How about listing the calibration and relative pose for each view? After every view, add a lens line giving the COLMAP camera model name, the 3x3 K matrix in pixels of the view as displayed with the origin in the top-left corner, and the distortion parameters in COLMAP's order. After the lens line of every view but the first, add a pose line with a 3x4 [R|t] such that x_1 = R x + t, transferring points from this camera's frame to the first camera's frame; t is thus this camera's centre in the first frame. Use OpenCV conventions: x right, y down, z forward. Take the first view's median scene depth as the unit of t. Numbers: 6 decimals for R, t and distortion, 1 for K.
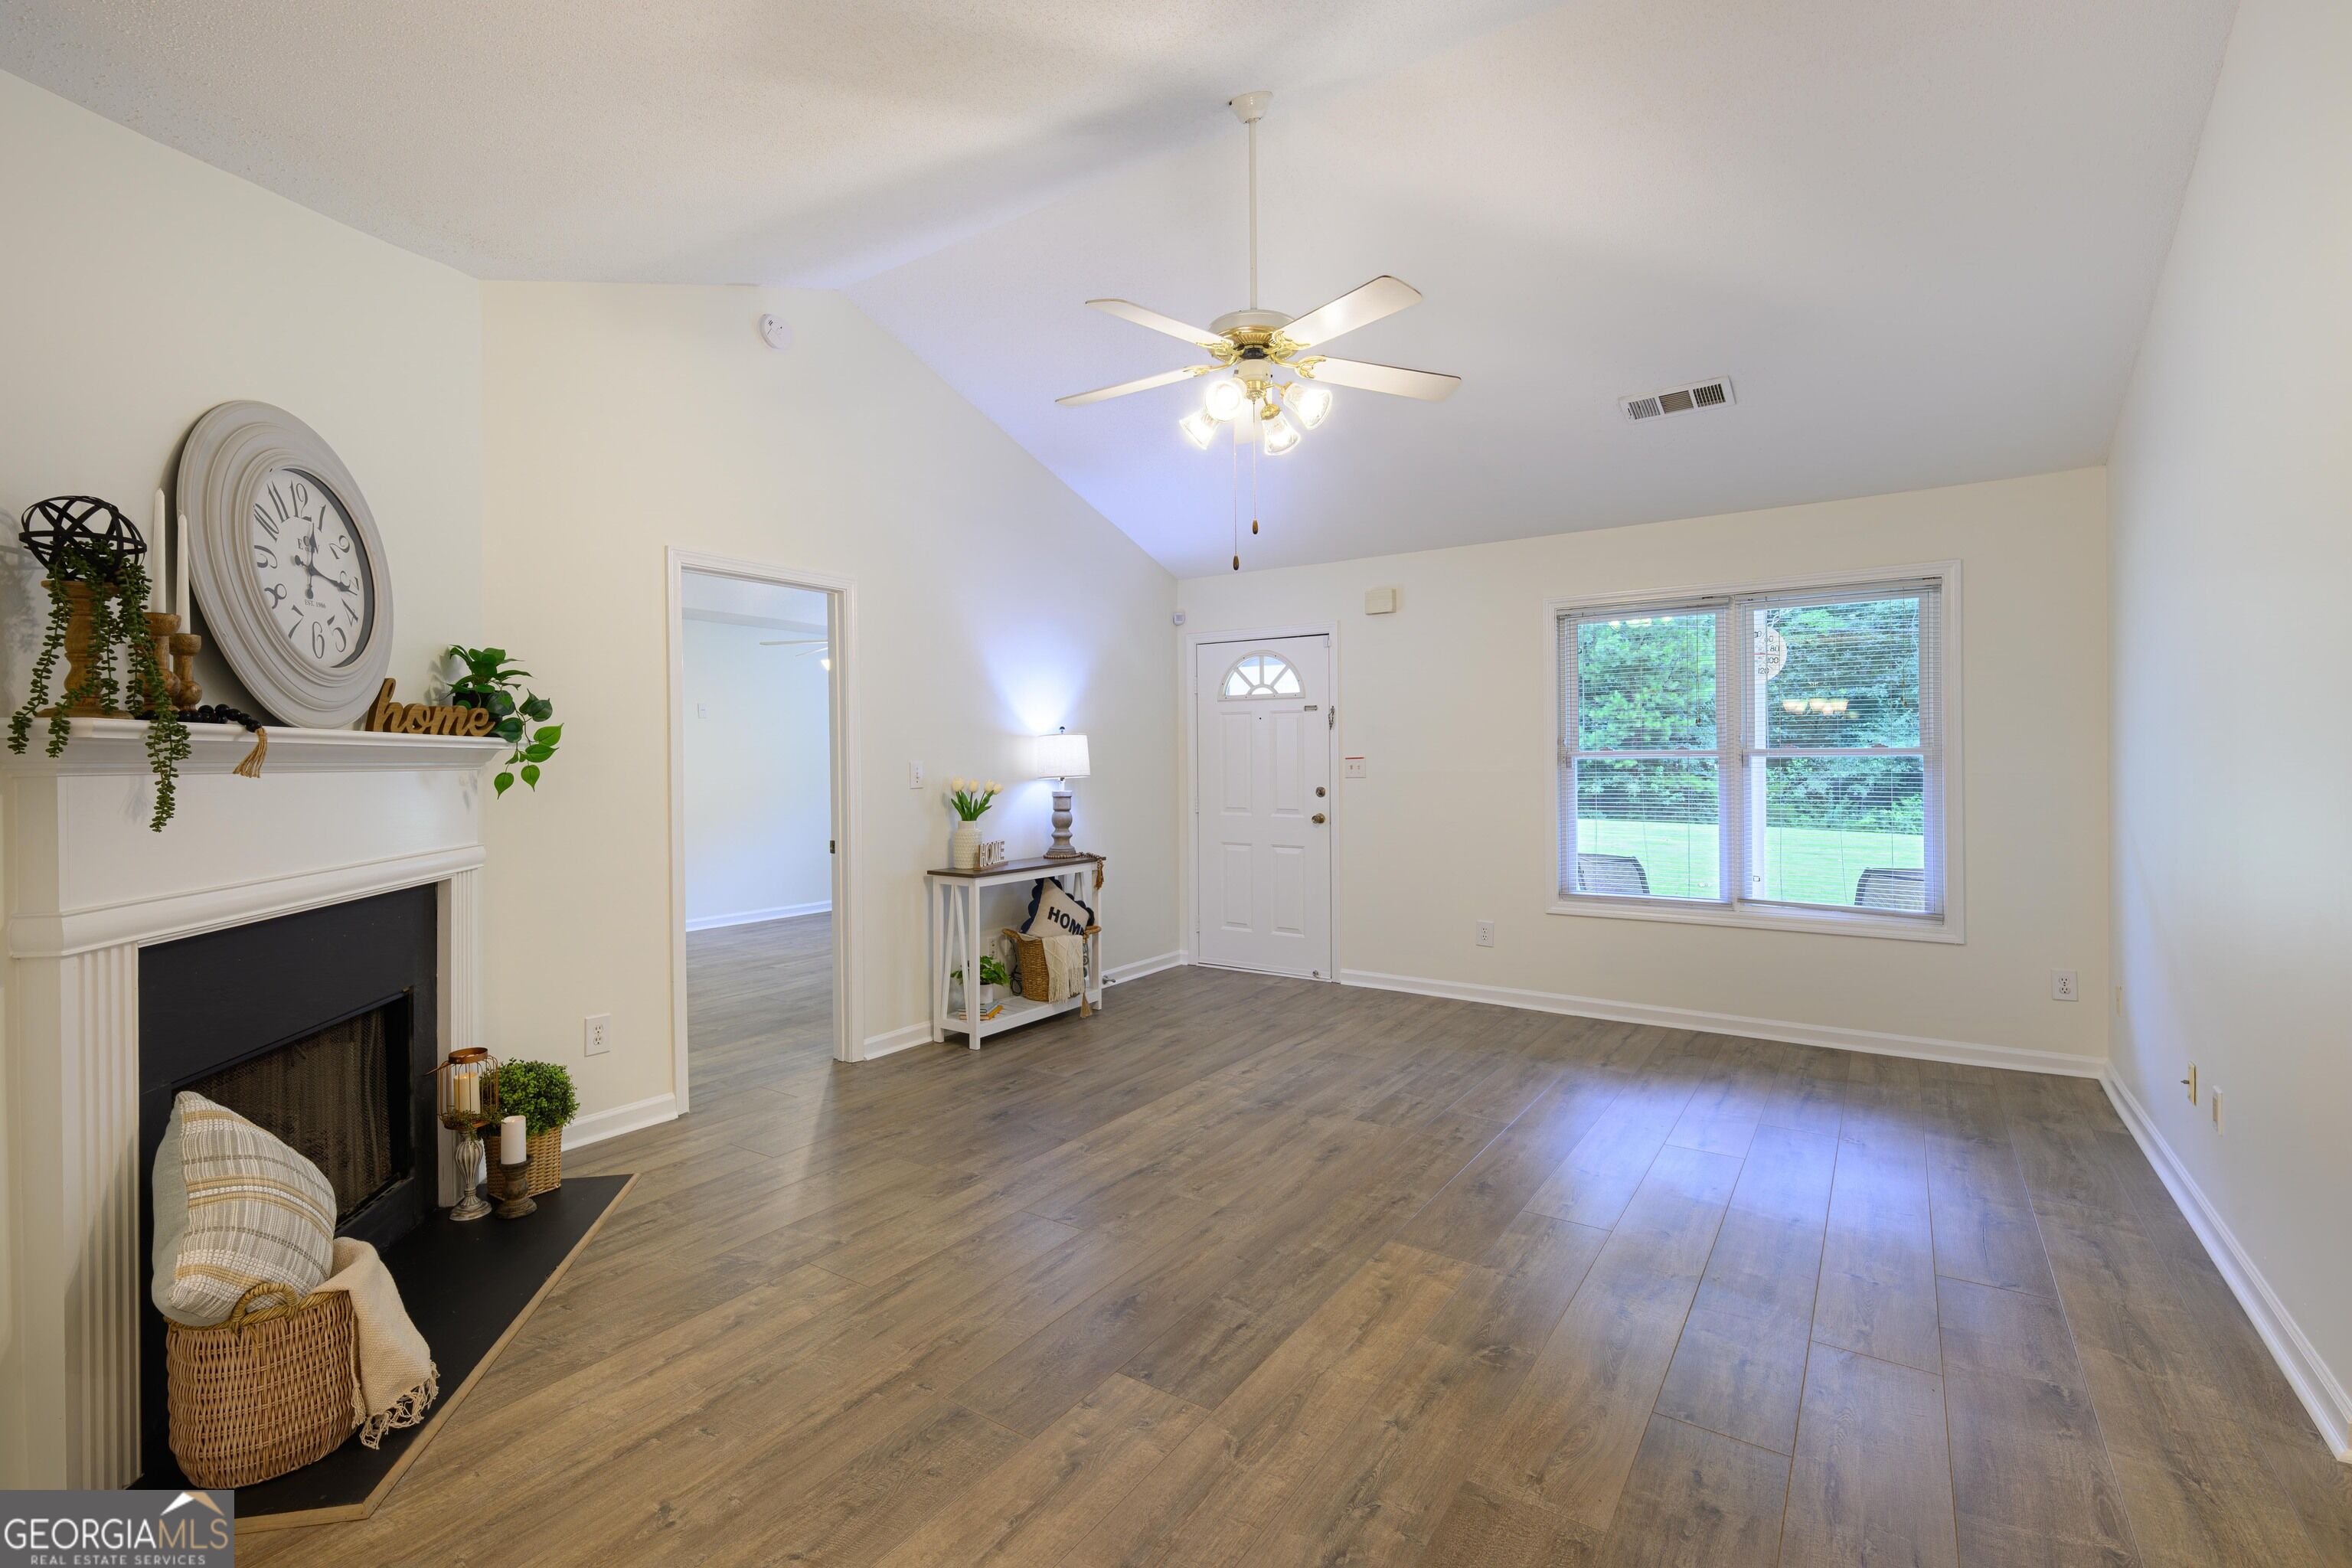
lens RADIAL K [[1079.6, 0, 1159.5], [0, 1079.6, 788.1], [0, 0, 1]] dist [0.026835, -0.025036]
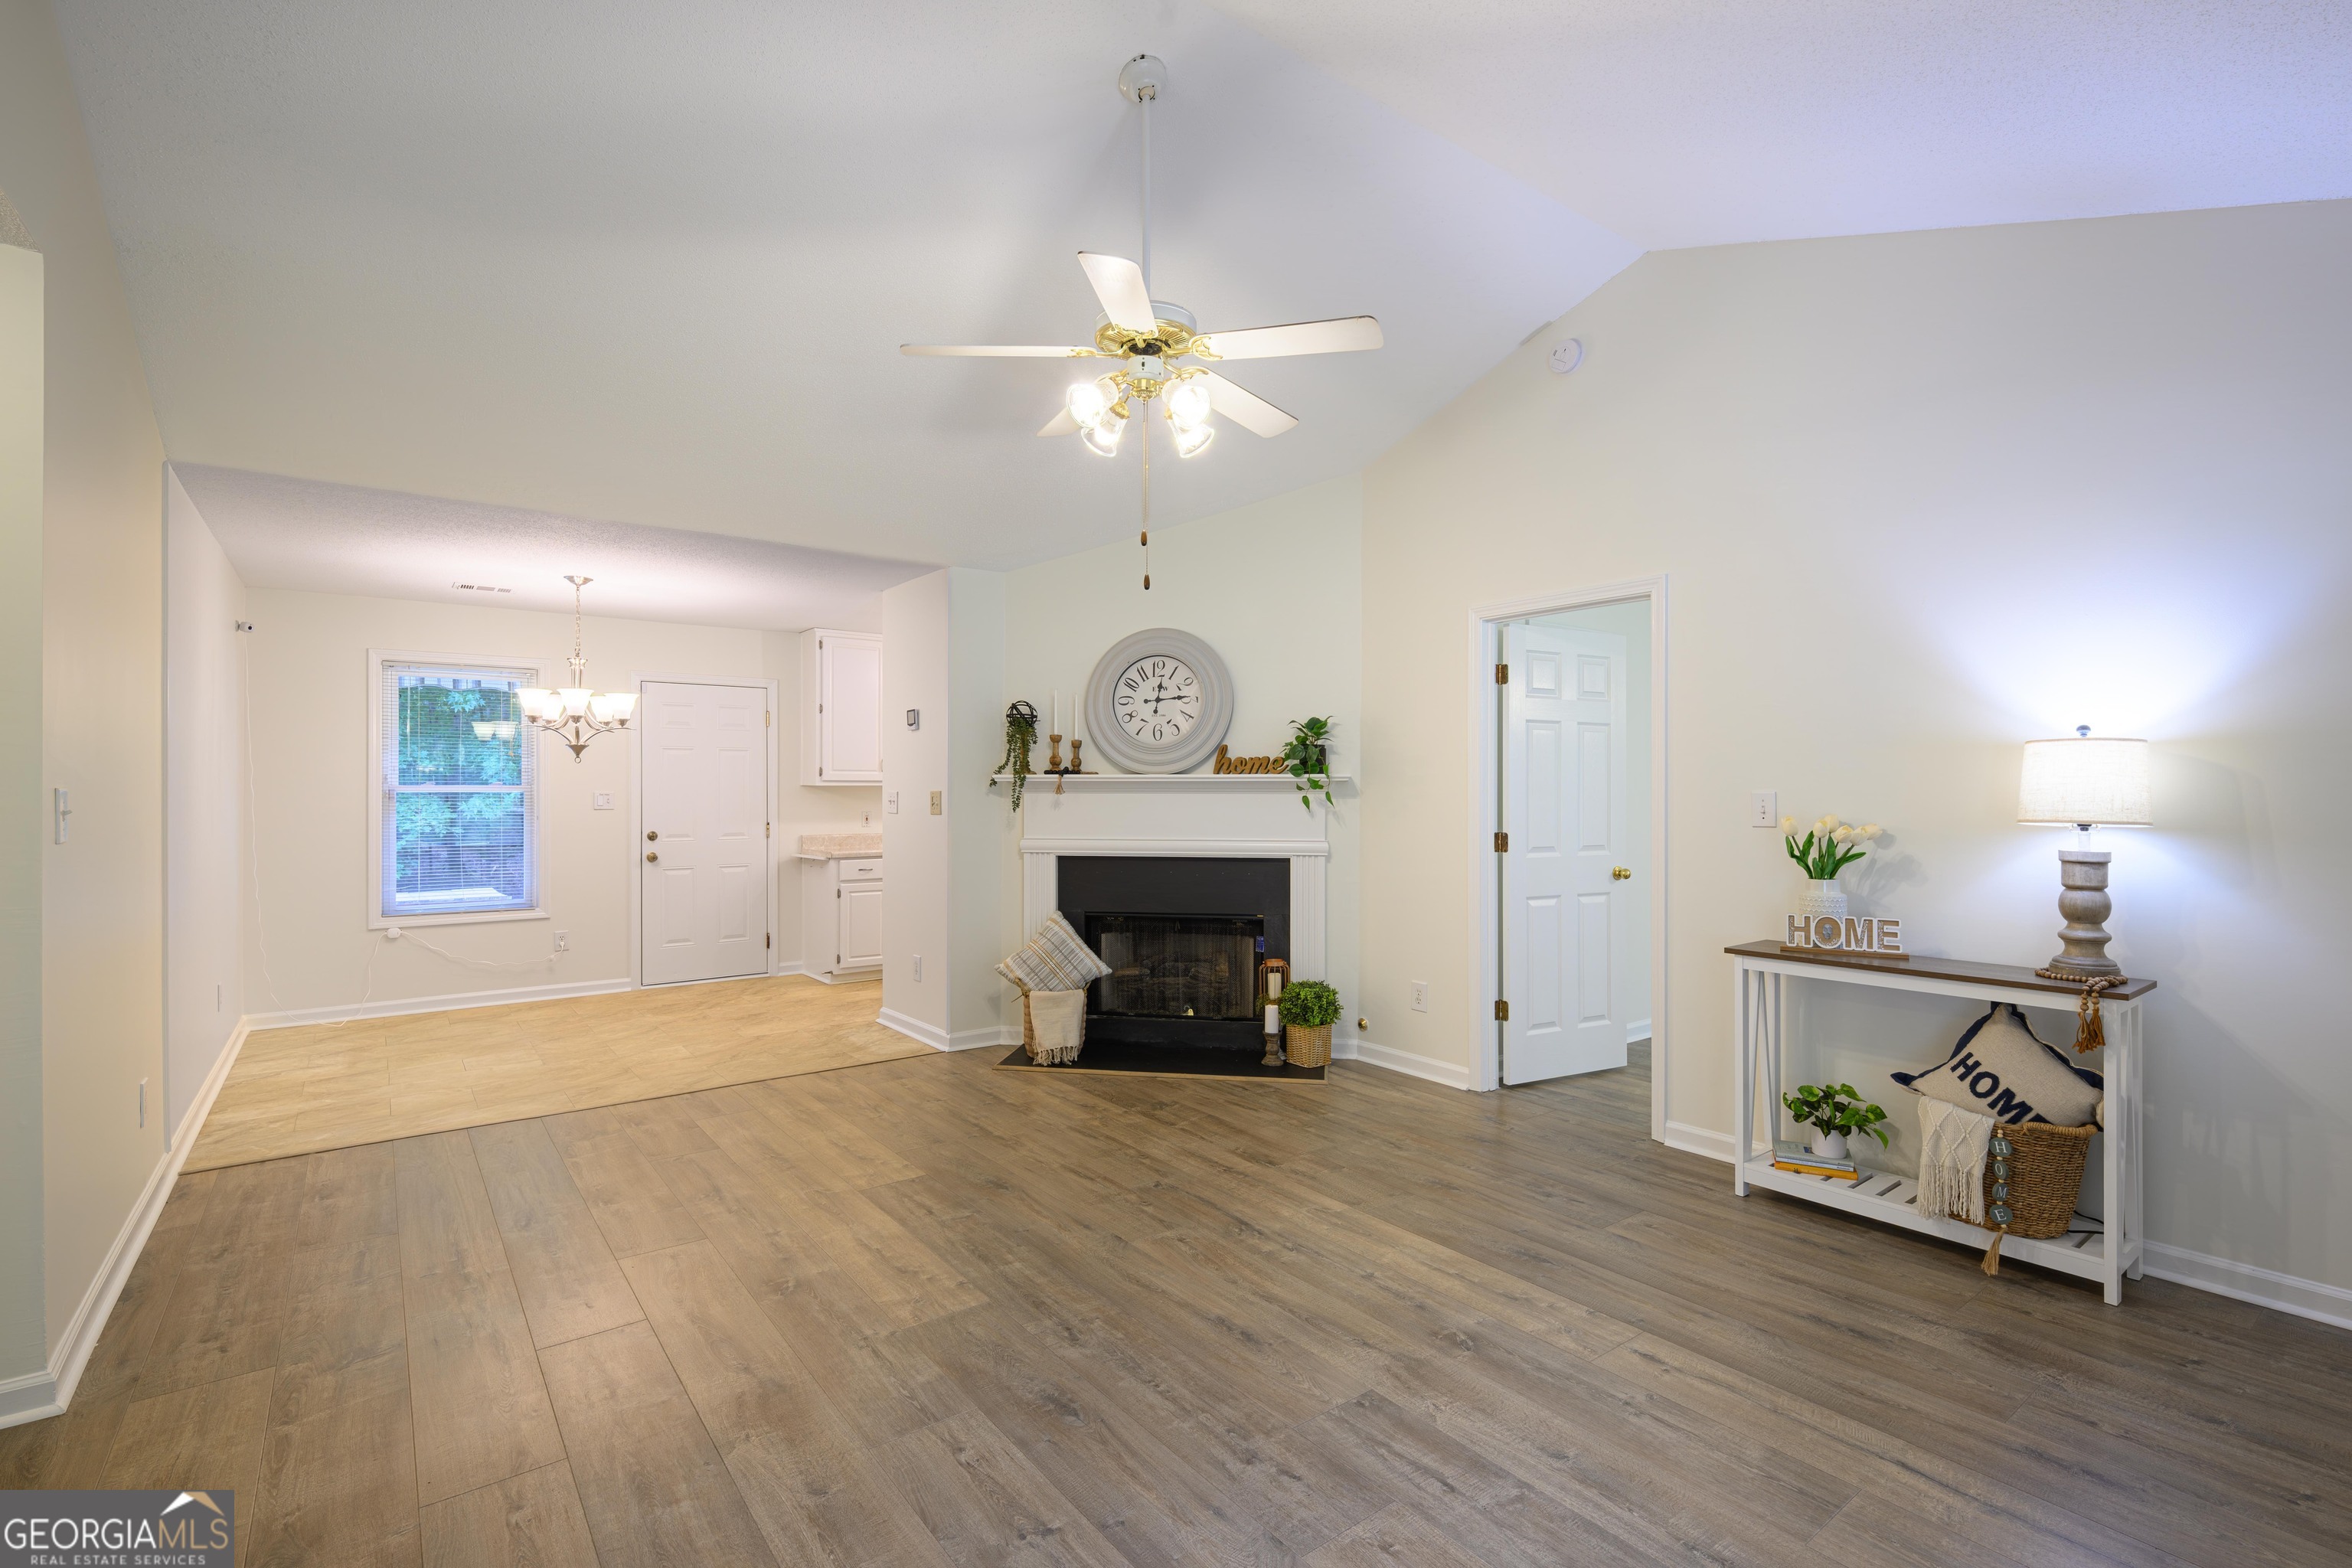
lens RADIAL K [[1079.6, 0, 1159.5], [0, 1079.6, 788.1], [0, 0, 1]] dist [0.026835, -0.025036]
pose [[-0.336542, 0.005644, -0.941652, 0.792063], [-0.023804, 0.999612, 0.014499, -0.036020], [0.941368, 0.027295, -0.336277, 1.087234]]
